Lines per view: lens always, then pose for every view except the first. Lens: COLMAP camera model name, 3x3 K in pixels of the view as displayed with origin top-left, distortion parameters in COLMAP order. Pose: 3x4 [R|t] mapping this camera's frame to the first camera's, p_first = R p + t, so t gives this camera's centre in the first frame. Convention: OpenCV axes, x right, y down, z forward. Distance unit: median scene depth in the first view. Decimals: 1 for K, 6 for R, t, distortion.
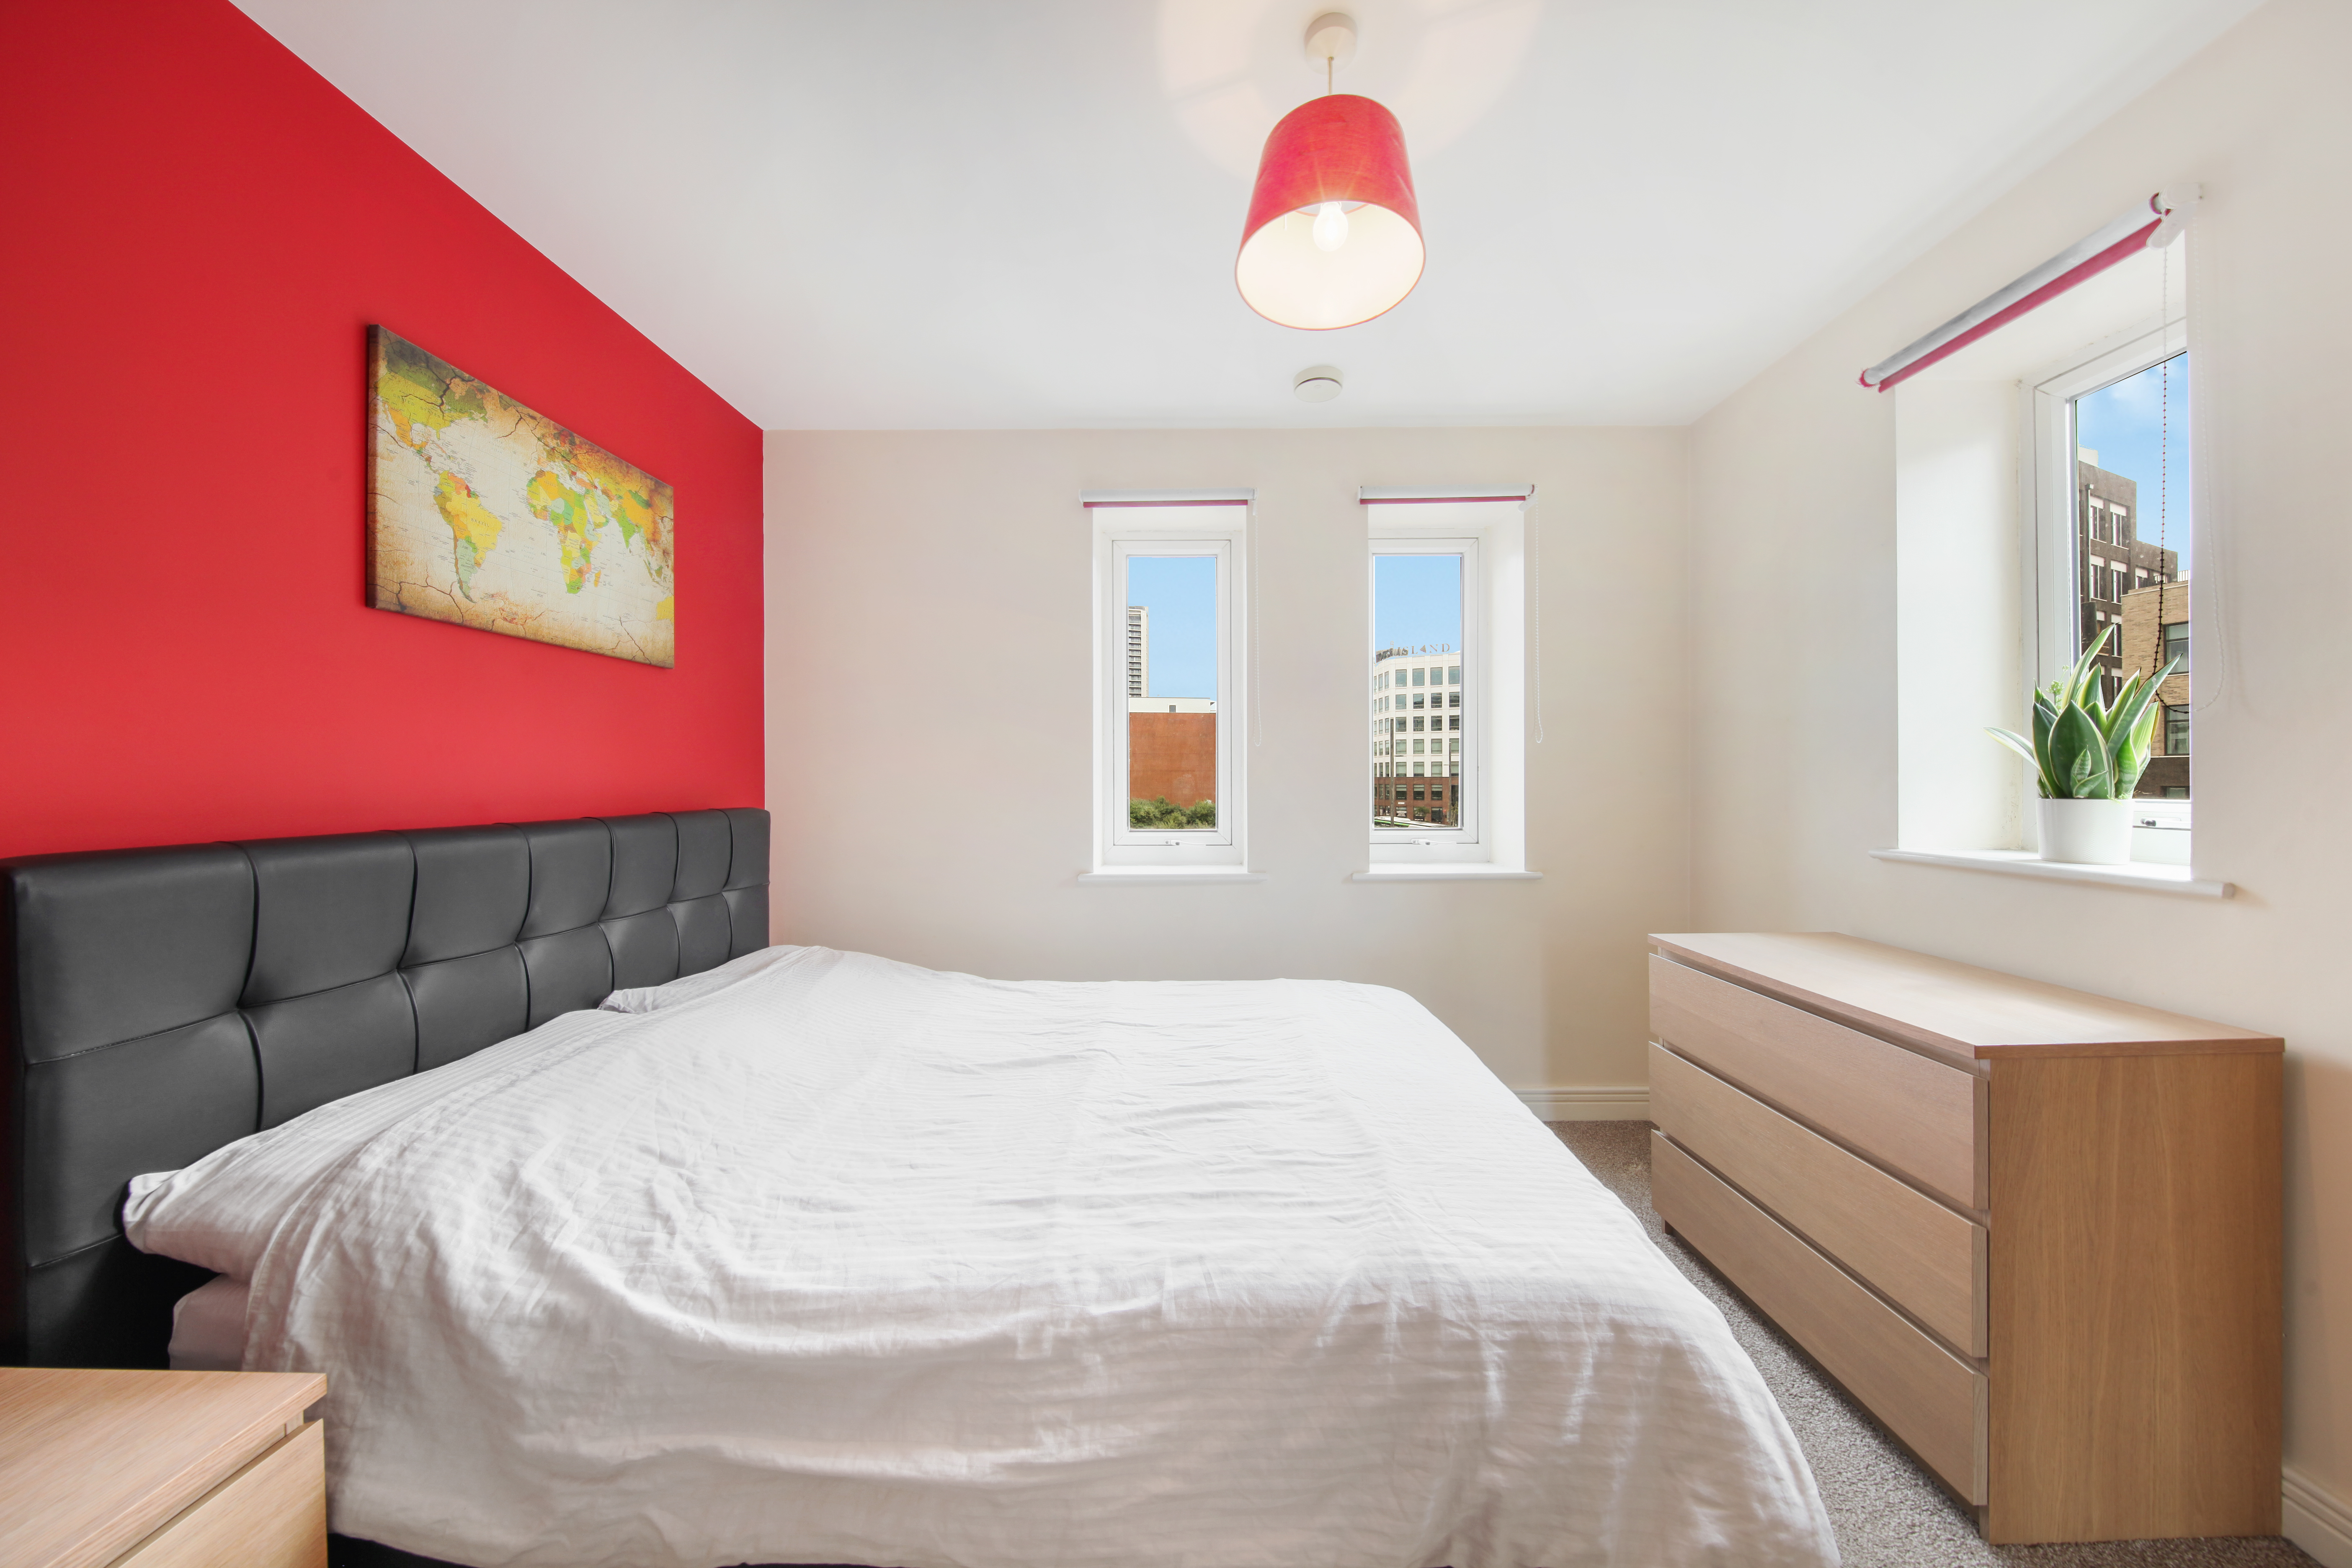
lens RADIAL K [[750.6, 0, 1195.8], [0, 750.6, 782.8], [0, 0, 1]] dist [-0.004001, -0.001740]
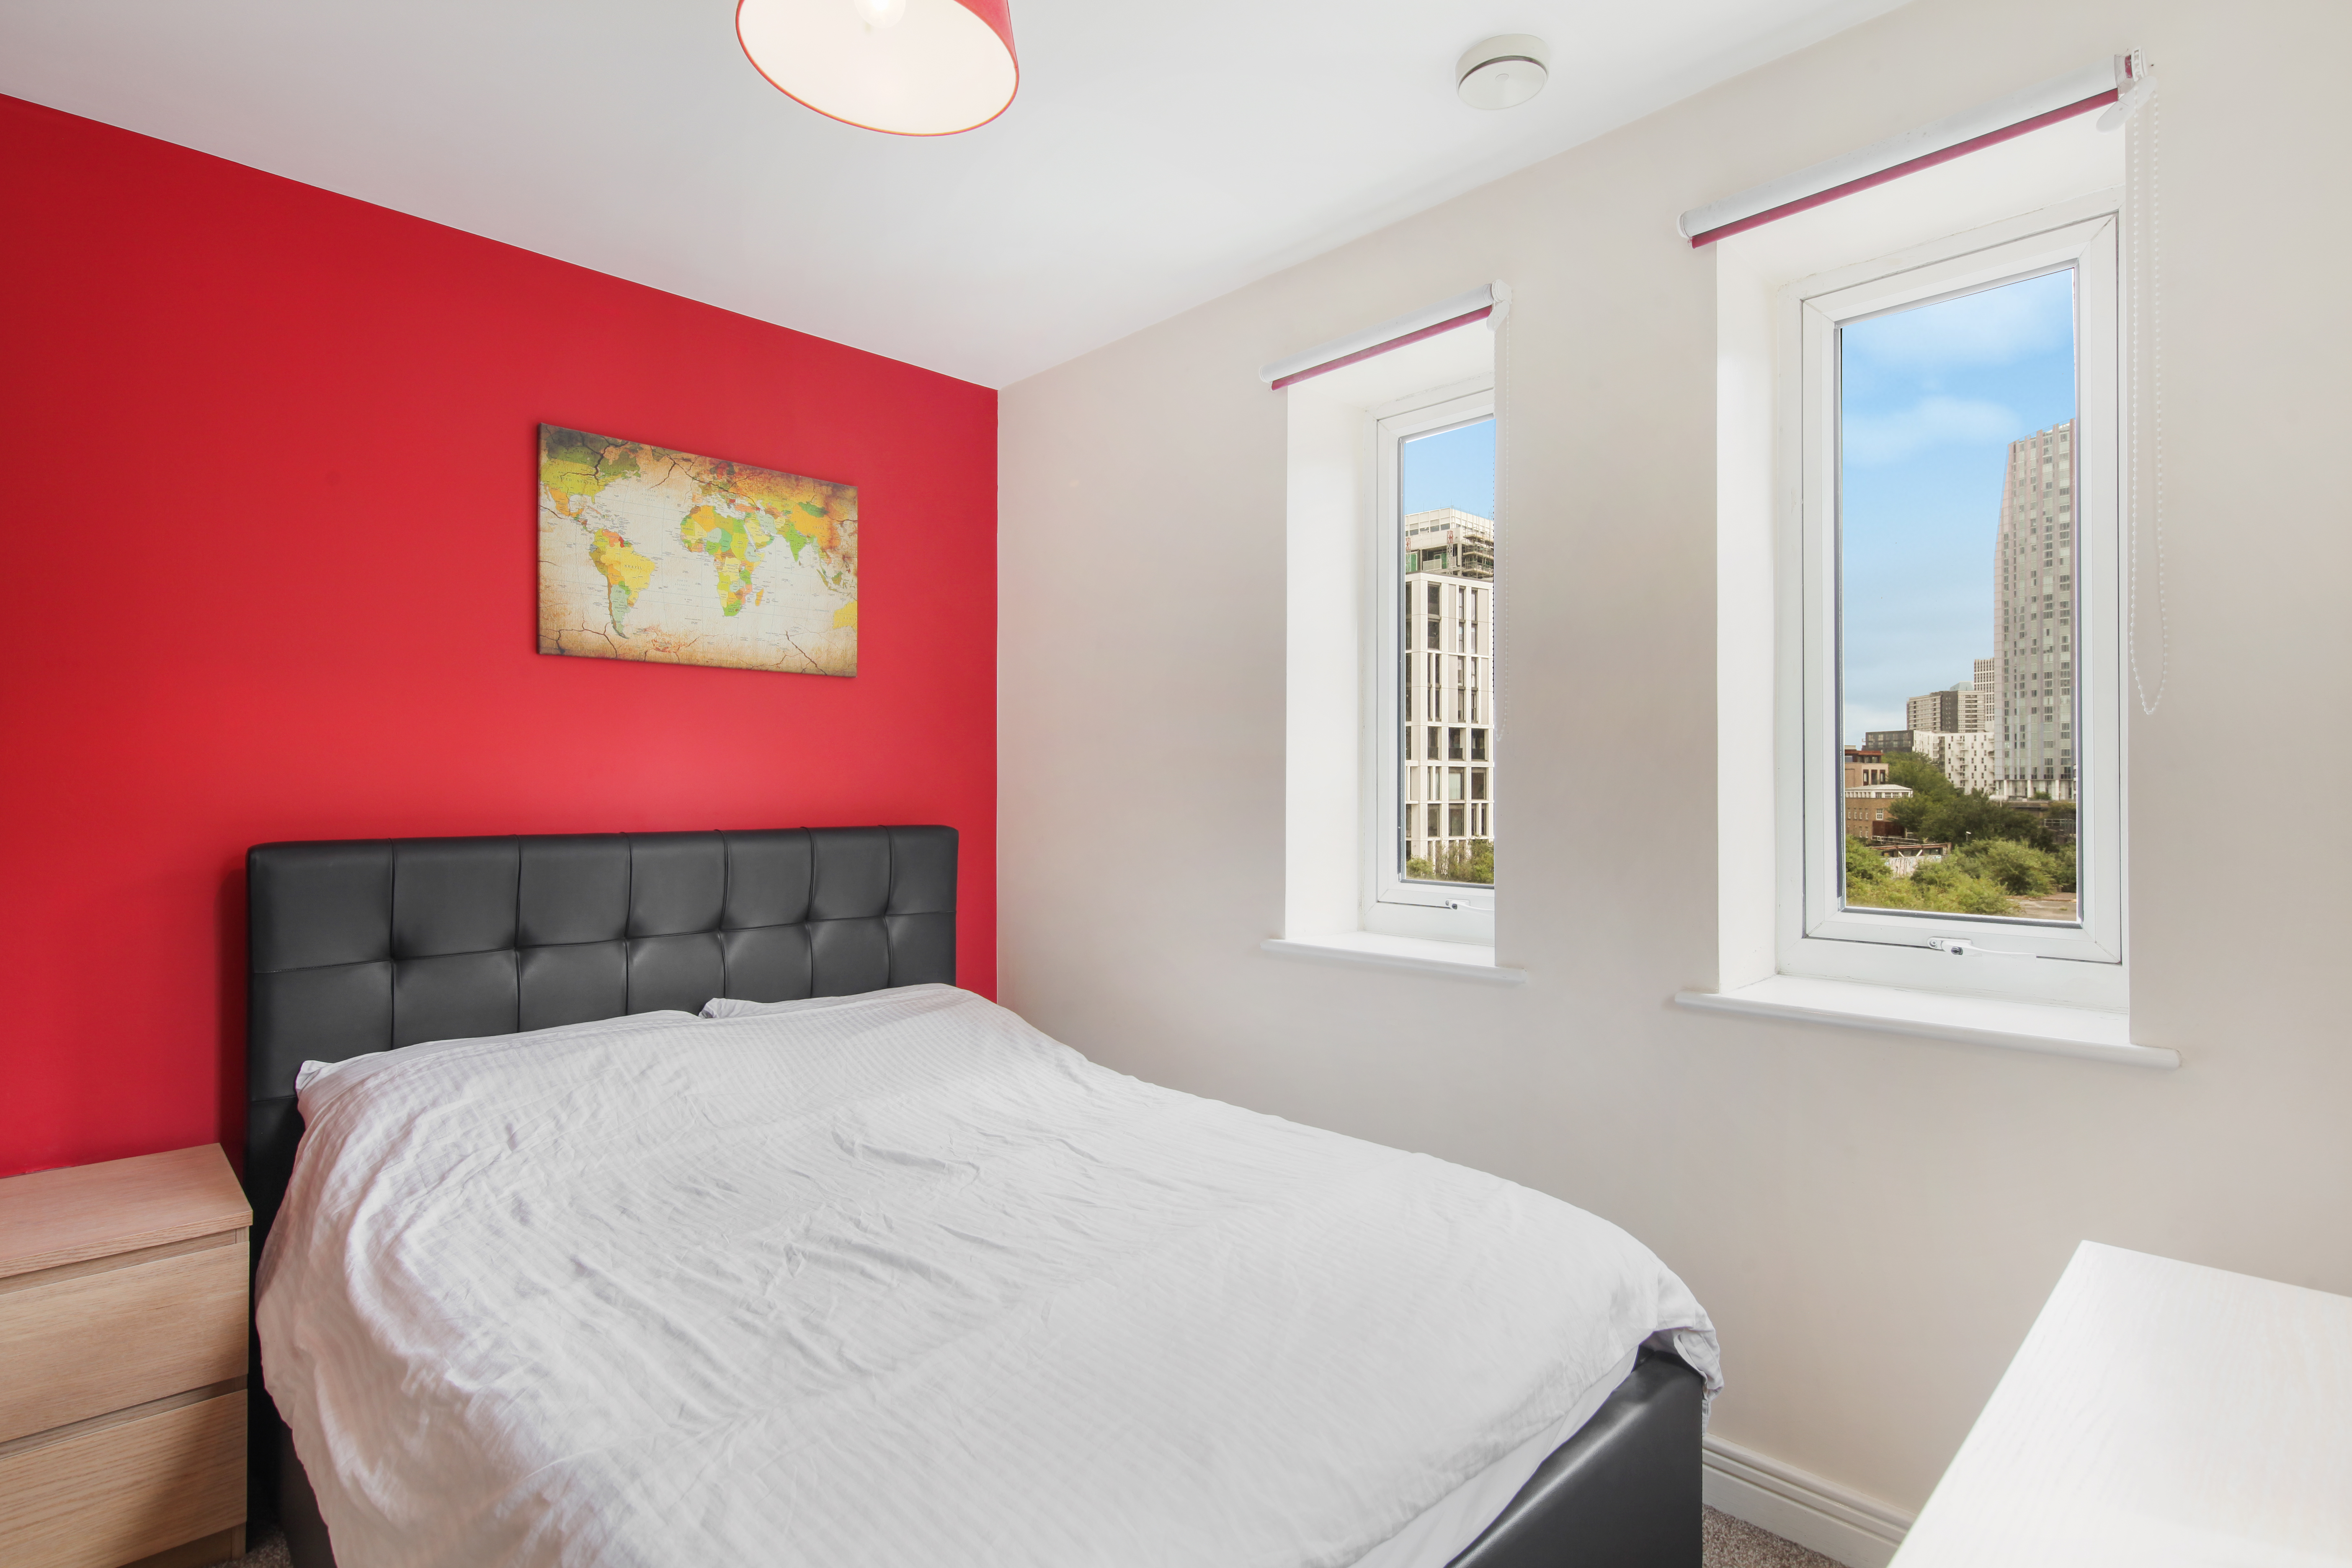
lens RADIAL K [[1165.2, 0, 1168.8], [0, 1165.2, 782.8], [0, 0, 1]] dist [0.014408, -0.003848]
pose [[0.693239, 0.001517, -0.720706, 0.938282], [-0.009012, 0.999938, -0.006563, -0.017895], [0.720651, 0.011045, 0.693210, 0.380605]]
